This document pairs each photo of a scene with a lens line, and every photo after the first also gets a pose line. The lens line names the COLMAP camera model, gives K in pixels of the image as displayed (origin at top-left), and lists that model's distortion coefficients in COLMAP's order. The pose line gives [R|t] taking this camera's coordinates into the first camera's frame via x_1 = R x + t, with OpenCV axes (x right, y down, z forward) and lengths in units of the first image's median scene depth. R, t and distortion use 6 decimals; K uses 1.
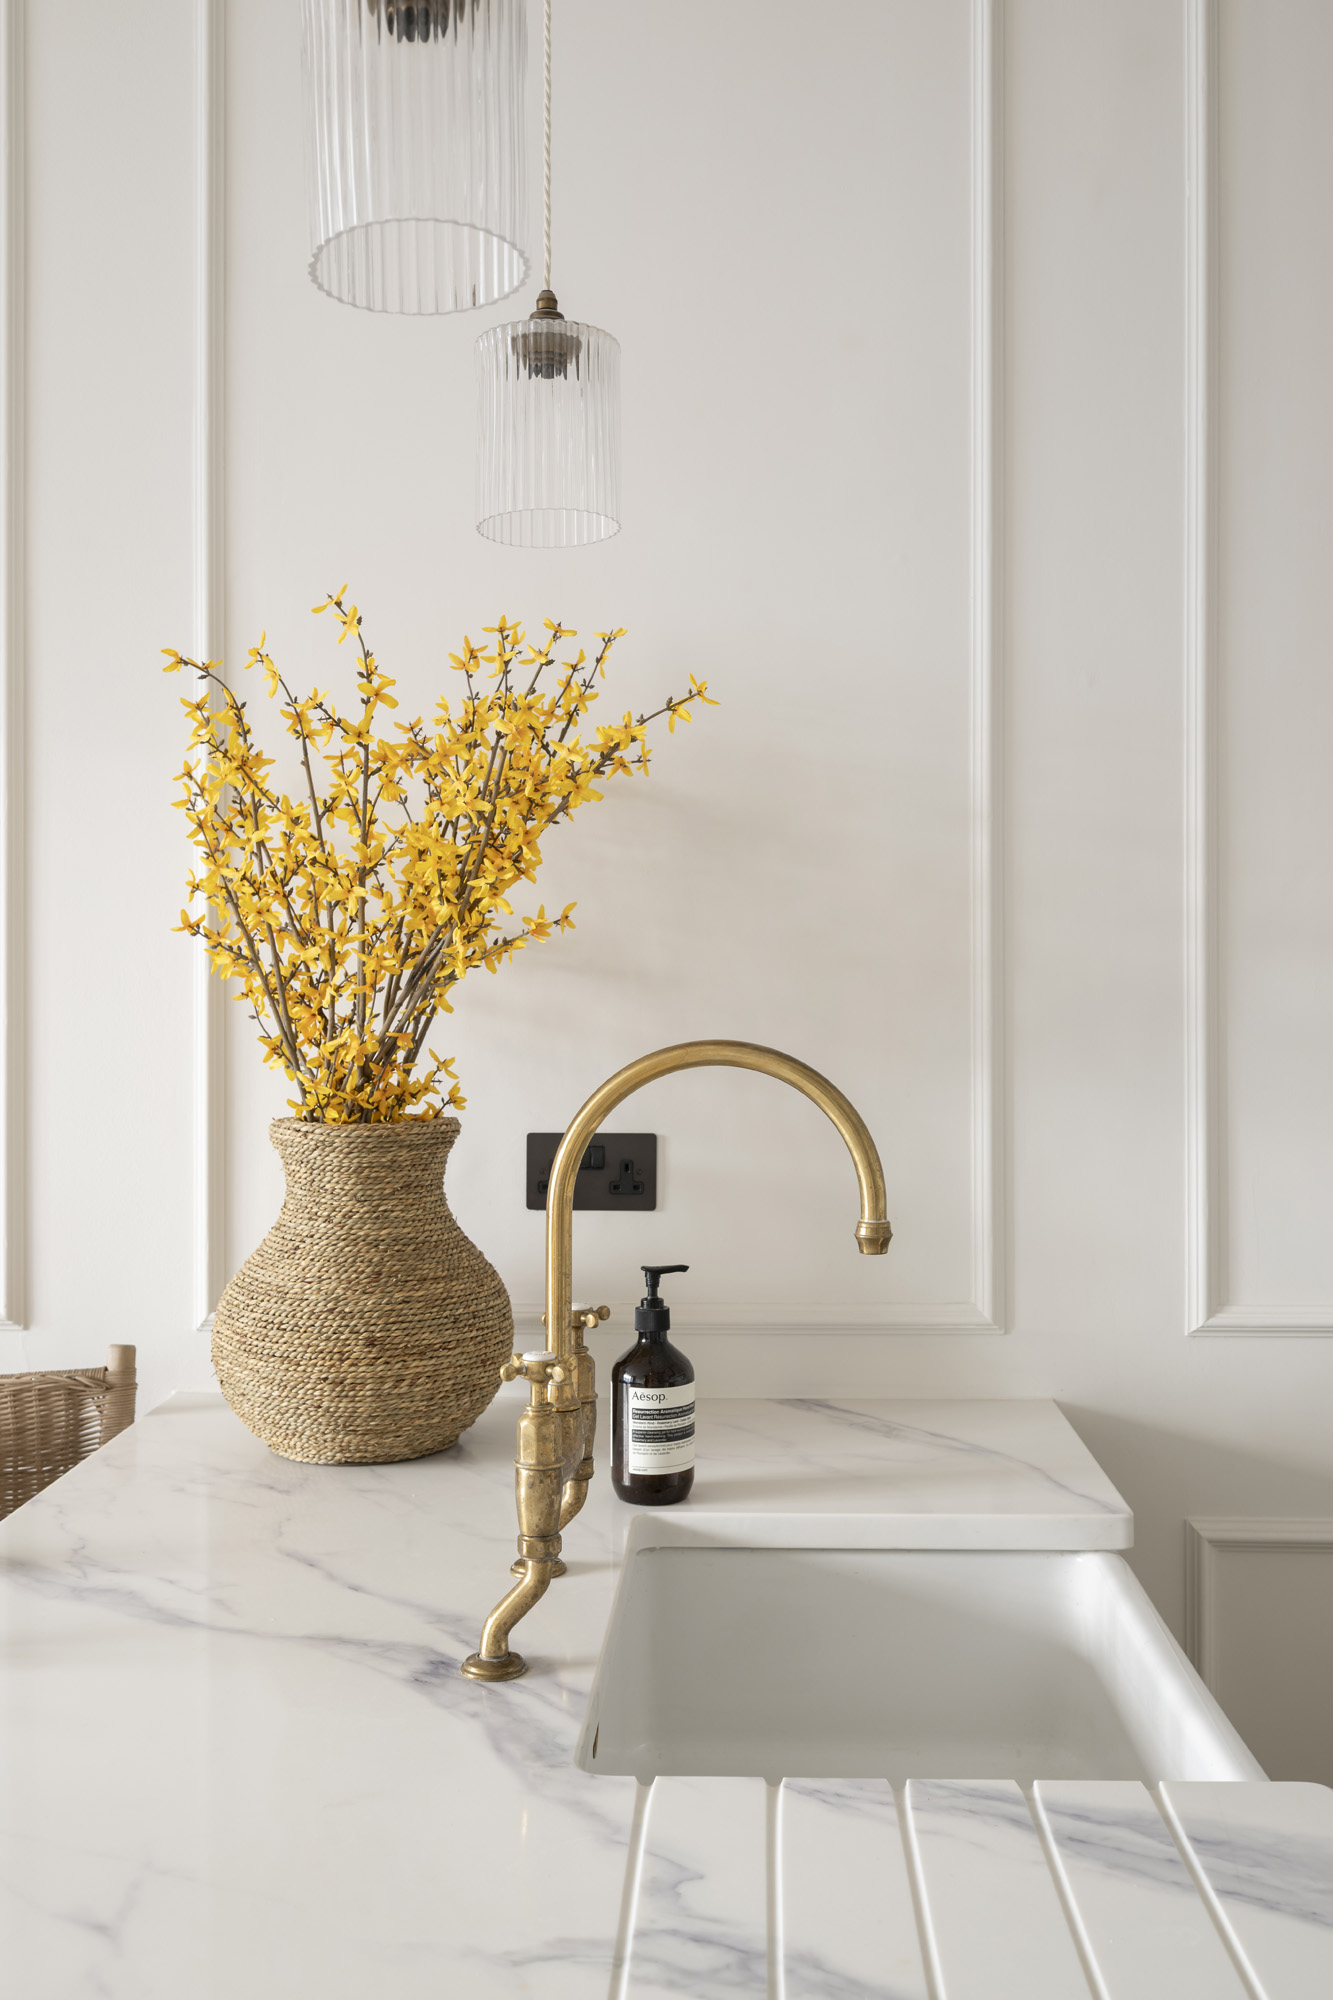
lens RADIAL K [[1745.3, 0, 660.9], [0, 1745.3, 1009.4], [0, 0, 1]] dist [-0.004973, -0.008199]
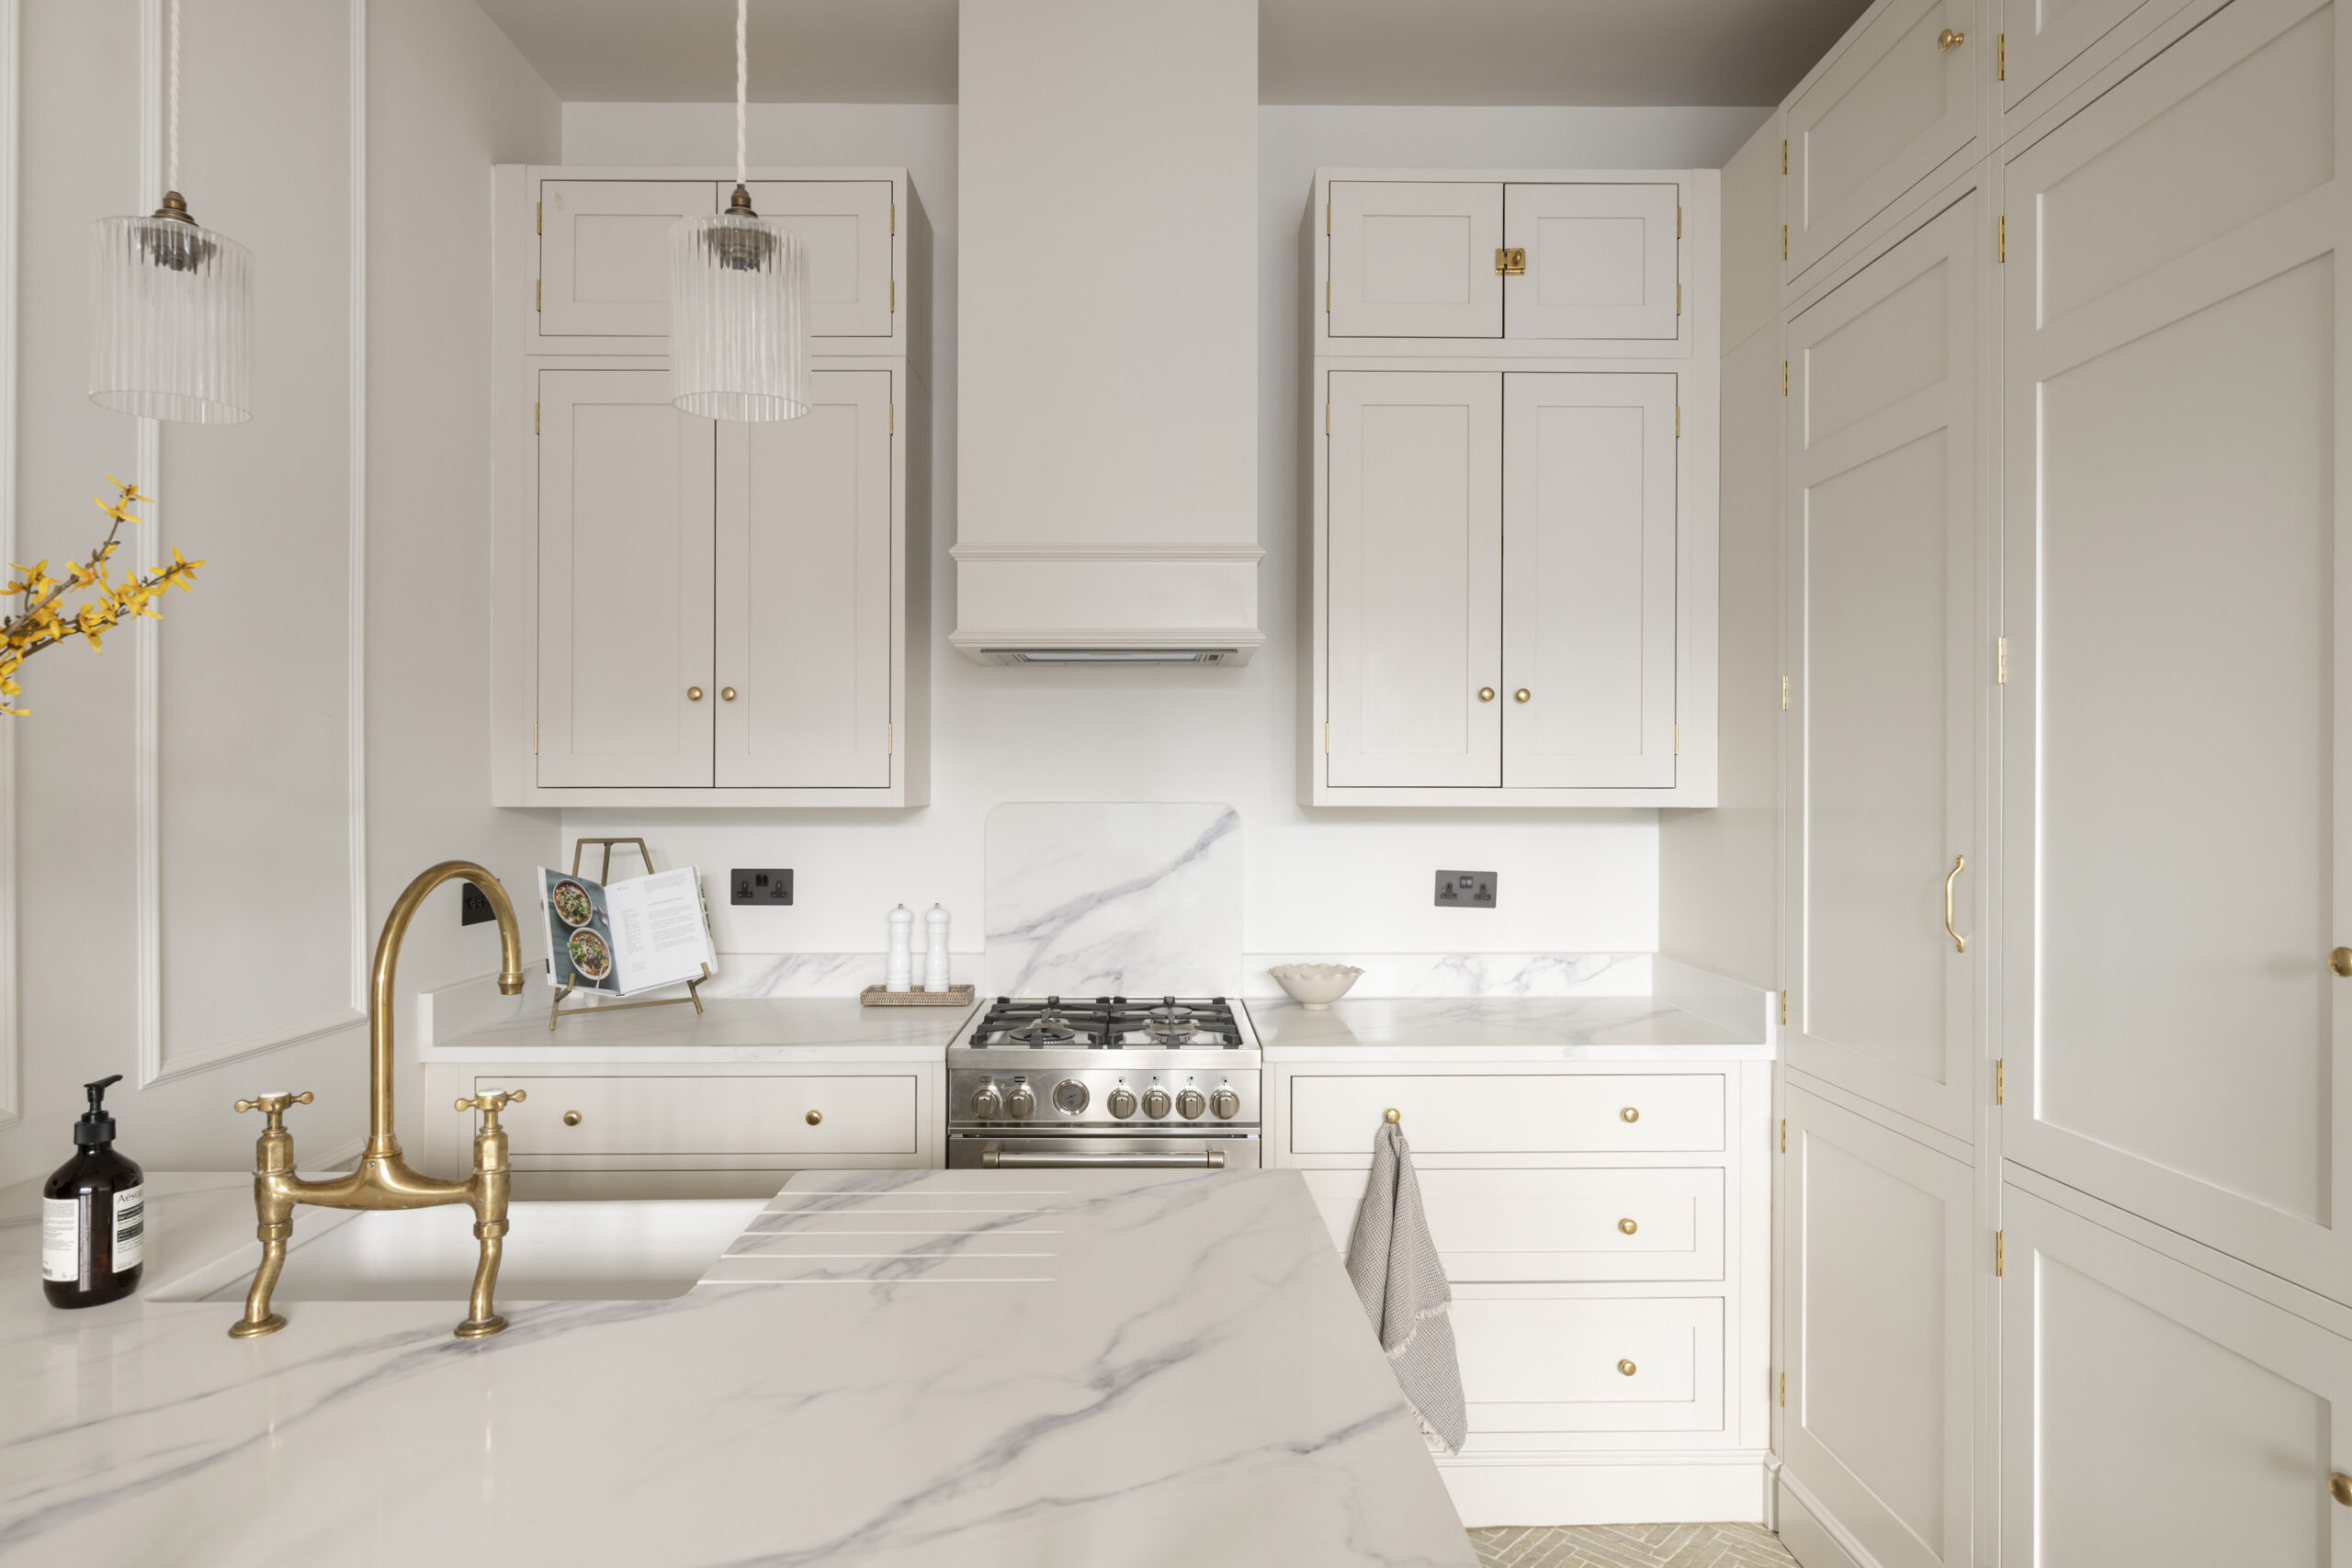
lens RADIAL K [[1378.2, 0, 1171.8], [0, 1378.2, 778.3], [0, 0, 1]] dist [-0.017718, 0.000788]
pose [[-0.078338, 0.012994, 0.996842, -1.137342], [0.003883, 0.999911, -0.012729, -0.033414], [-0.996919, 0.002873, -0.078382, 0.514440]]
